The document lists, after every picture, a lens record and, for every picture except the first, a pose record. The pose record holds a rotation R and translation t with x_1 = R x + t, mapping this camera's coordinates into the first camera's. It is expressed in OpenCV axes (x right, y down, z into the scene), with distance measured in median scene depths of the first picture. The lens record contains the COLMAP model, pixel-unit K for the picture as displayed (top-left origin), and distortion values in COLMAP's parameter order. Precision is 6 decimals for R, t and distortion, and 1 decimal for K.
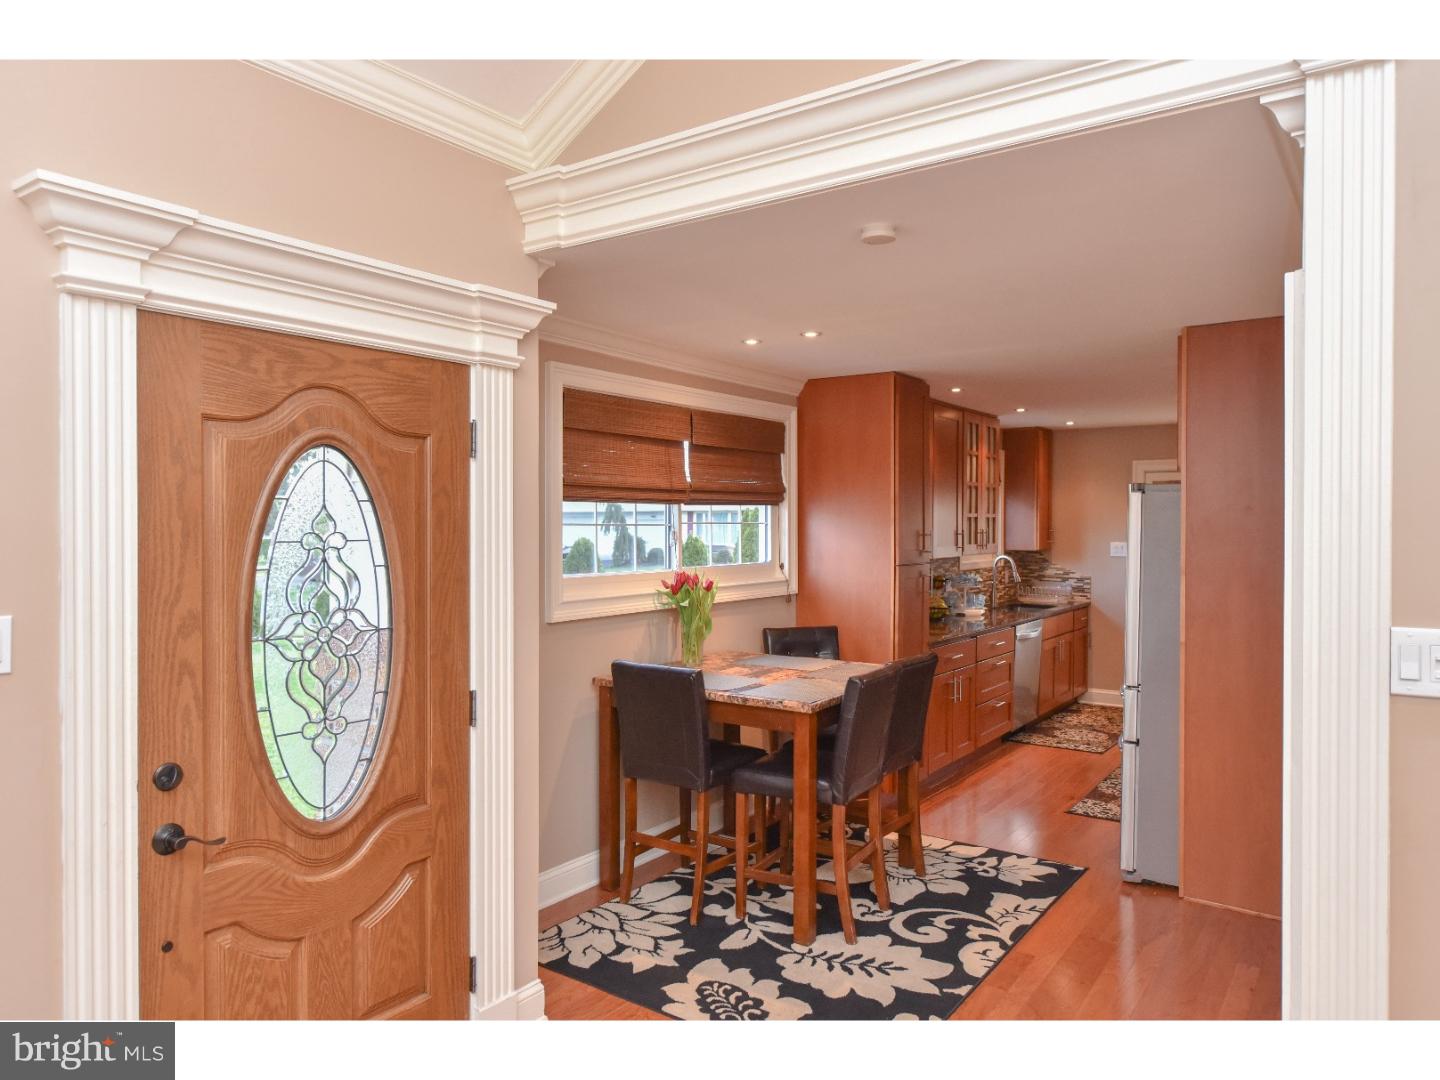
lens RADIAL K [[984.1, 0, 720.0], [0, 984.1, 540.0], [0, 0, 1]] dist [-0.036268, 0.002930]
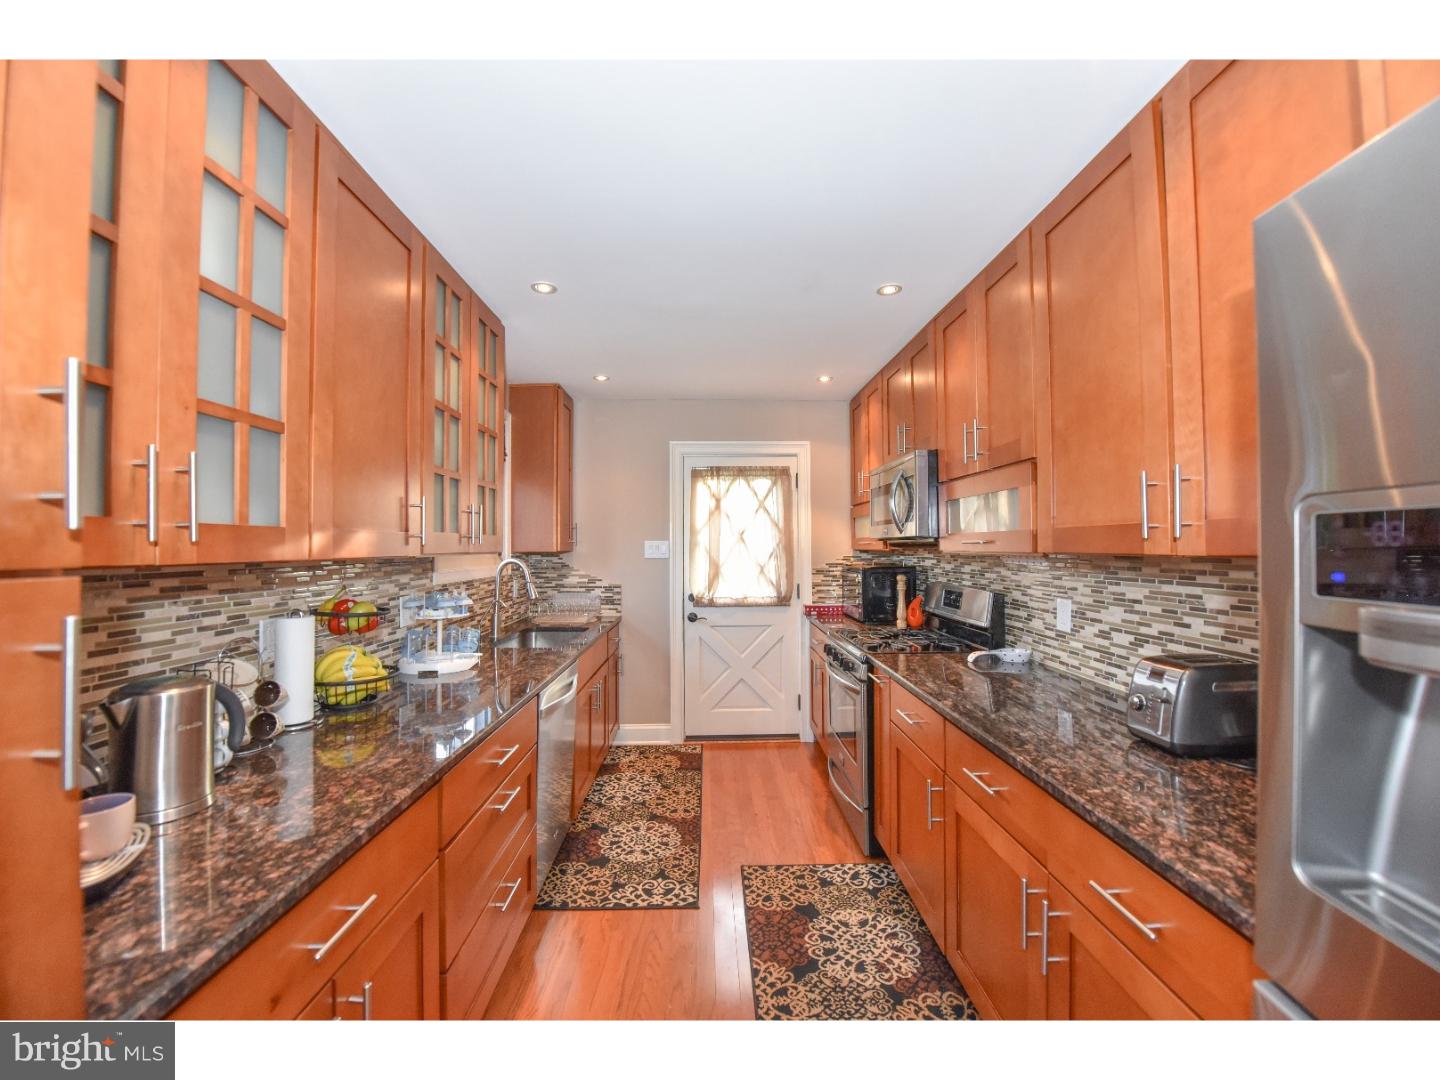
lens RADIAL K [[571.2, 0, 720.0], [0, 571.2, 540.0], [0, 0, 1]] dist [-0.016016, -0.003149]
pose [[0.803797, 0.001999, 0.594901, 0.164356], [0.017754, 0.999468, -0.027347, 0.015334], [-0.594639, 0.032543, 0.803334, 0.574998]]
